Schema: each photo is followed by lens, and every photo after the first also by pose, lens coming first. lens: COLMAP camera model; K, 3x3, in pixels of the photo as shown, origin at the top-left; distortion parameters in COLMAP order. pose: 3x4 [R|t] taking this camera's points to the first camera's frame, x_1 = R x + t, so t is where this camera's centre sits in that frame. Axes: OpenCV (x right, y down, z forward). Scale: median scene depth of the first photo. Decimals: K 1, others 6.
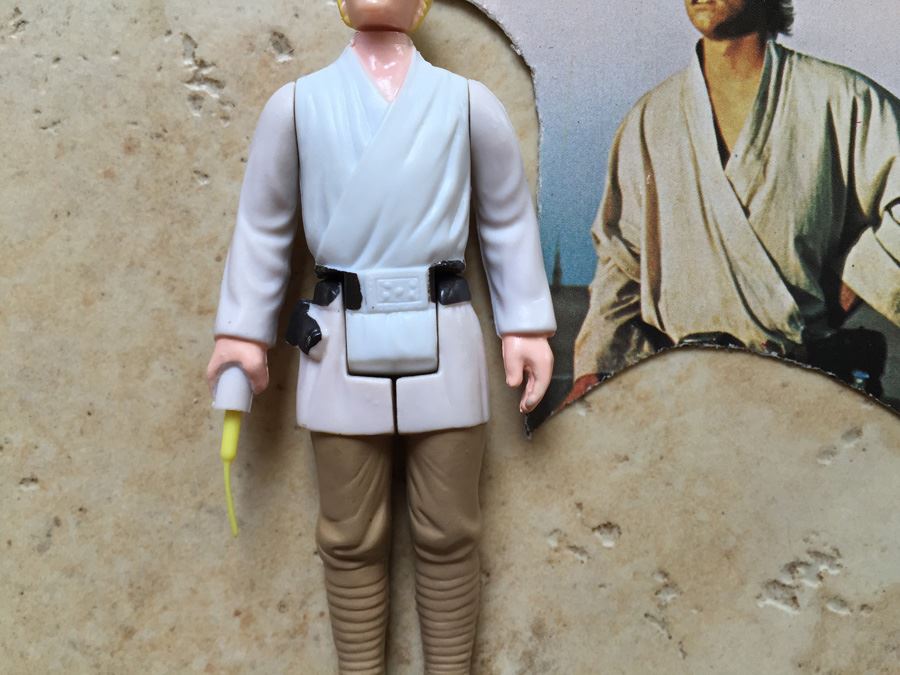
lens RADIAL K [[1055.2, 0, 467.6], [0, 1055.2, 370.5], [0, 0, 1]] dist [0.130411, -0.479091]
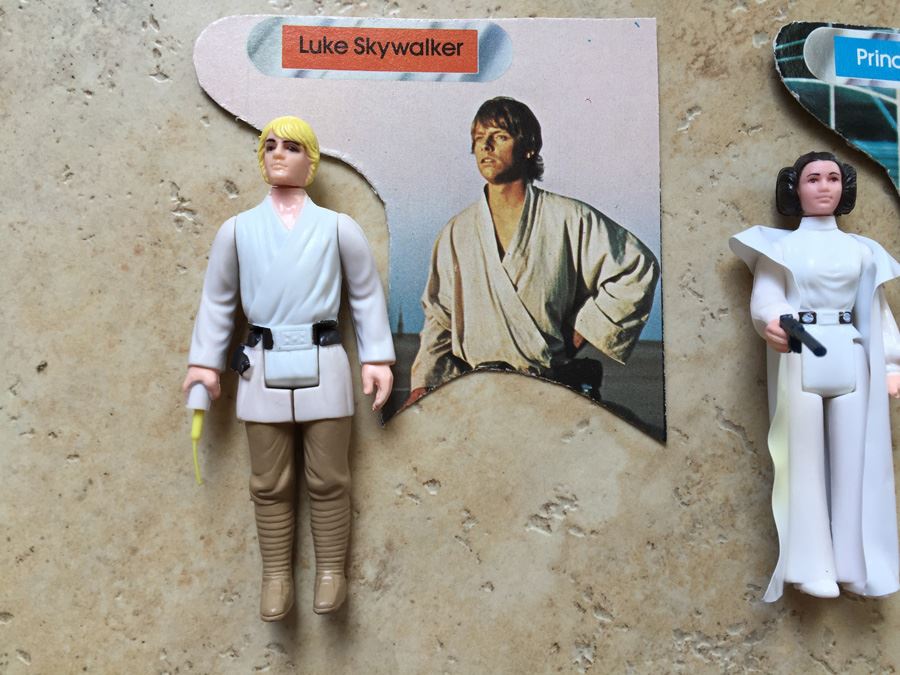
lens RADIAL K [[878.1, 0, 419.3], [0, 878.1, 350.5], [0, 0, 1]] dist [0.092670, -0.201179]
pose [[0.999952, -0.006697, 0.007214, 0.103806], [0.007045, 0.998755, -0.049383, 0.013266], [-0.006875, 0.049431, 0.998754, -0.351976]]
